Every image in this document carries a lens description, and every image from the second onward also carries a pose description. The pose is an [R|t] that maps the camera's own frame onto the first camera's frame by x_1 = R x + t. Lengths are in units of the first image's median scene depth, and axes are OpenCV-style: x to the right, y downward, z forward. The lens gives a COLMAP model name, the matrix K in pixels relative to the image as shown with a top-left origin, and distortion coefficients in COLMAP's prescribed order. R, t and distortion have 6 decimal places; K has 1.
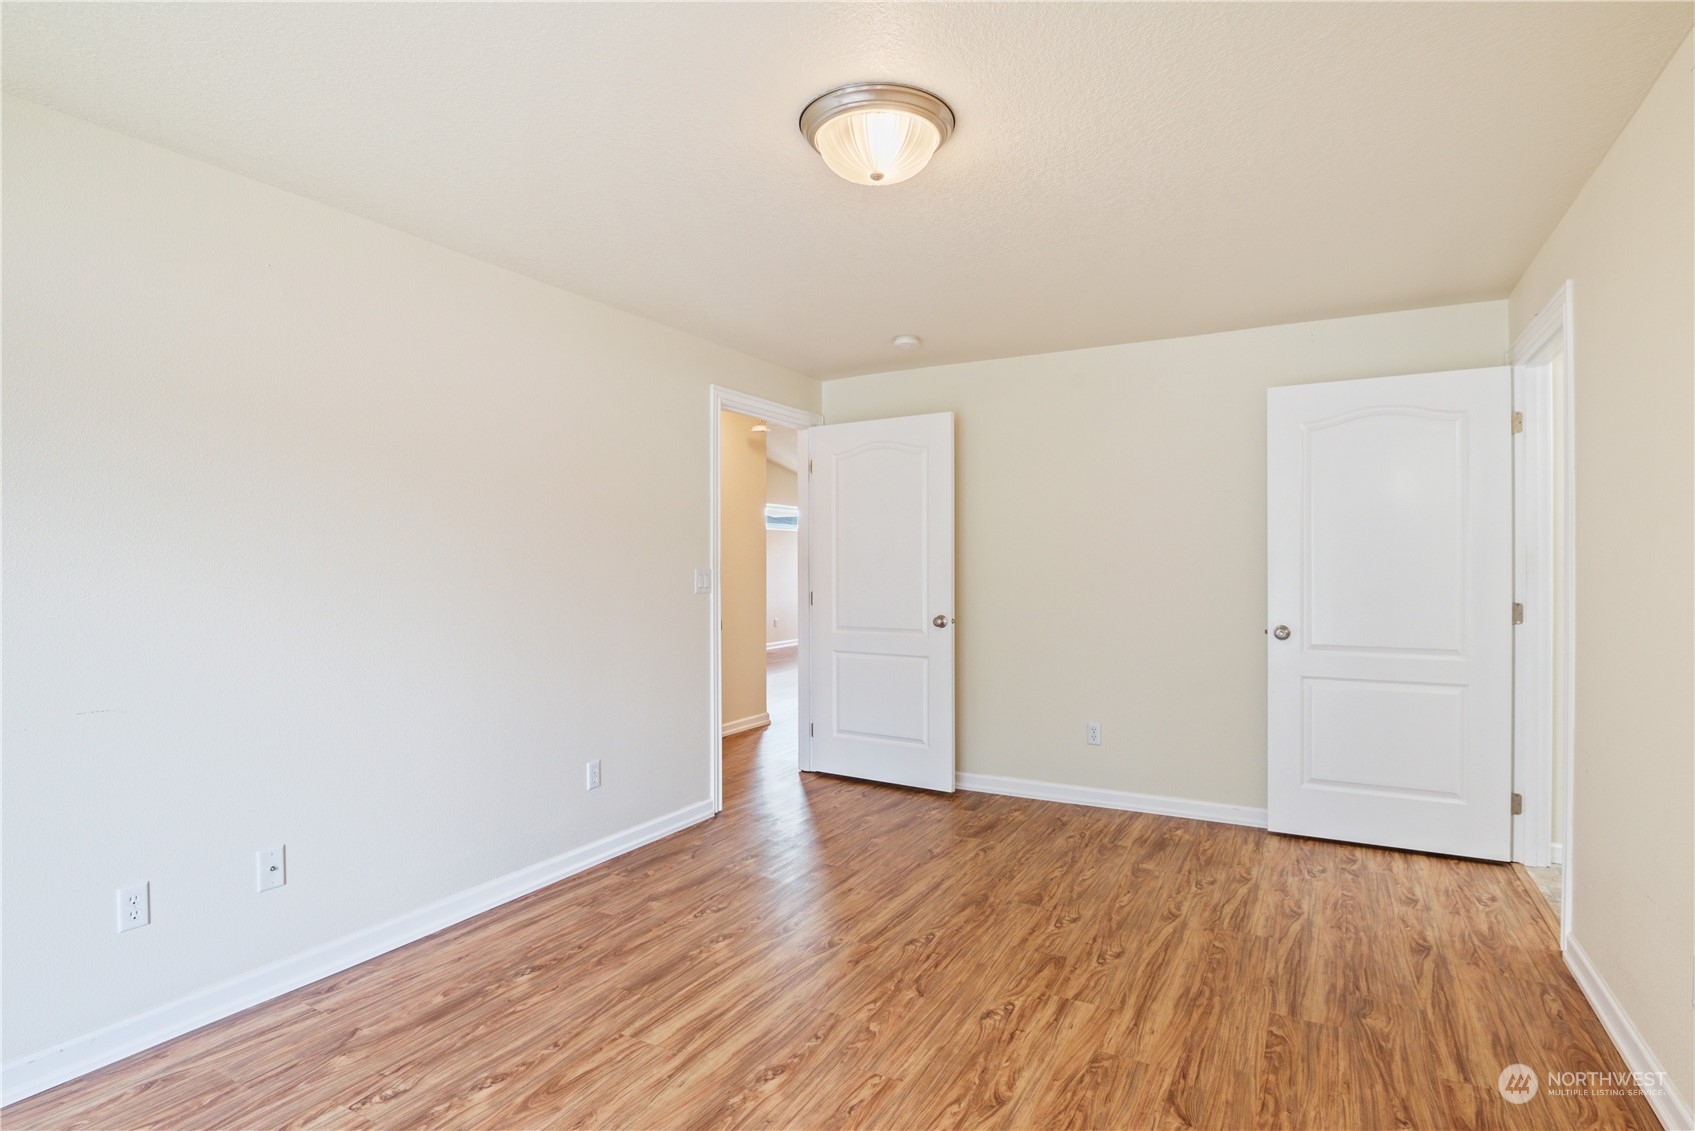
lens RADIAL K [[857.7, 0, 847.5], [0, 857.7, 565.5], [0, 0, 1]] dist [-0.024902, -0.000434]
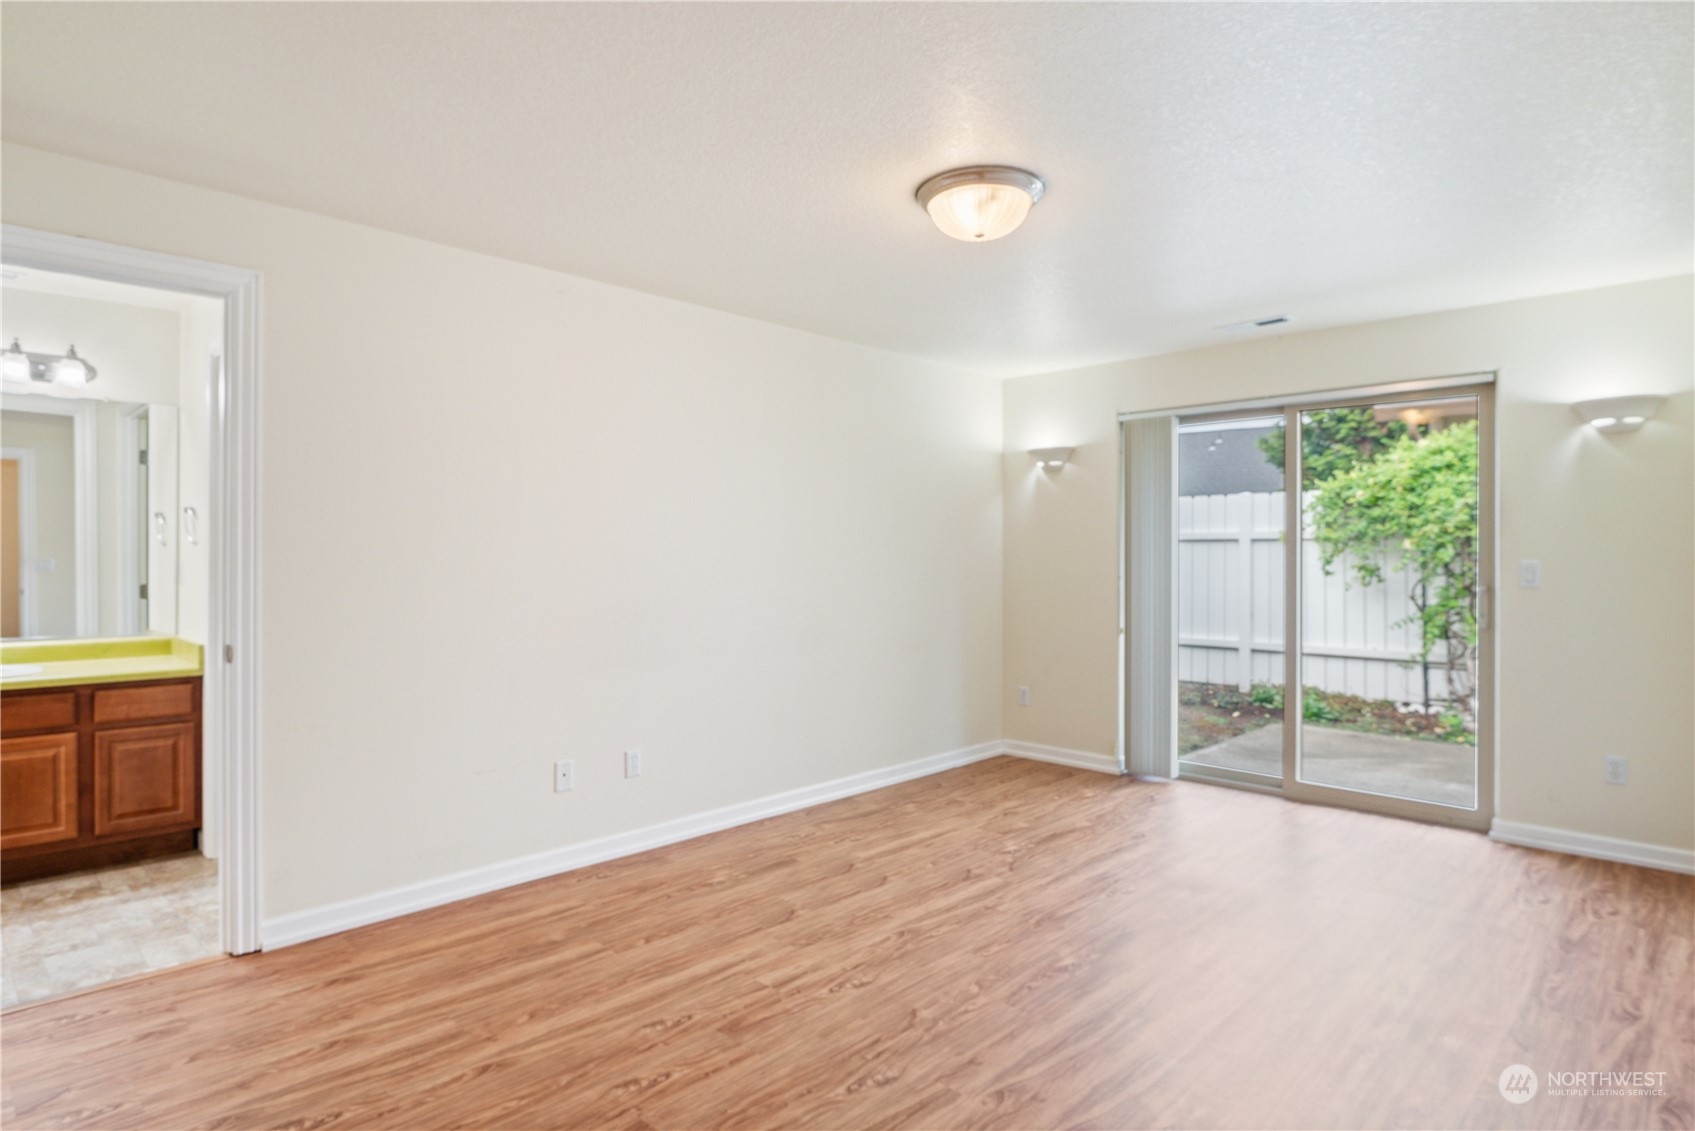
lens RADIAL K [[940.8, 0, 838.4], [0, 940.8, 558.7], [0, 0, 1]] dist [0.001150, -0.017639]
pose [[-0.963824, 0.000128, 0.266539, -0.104487], [0.000617, 0.999998, 0.001750, 0.001664], [-0.266538, 0.001851, -0.963823, 1.922693]]
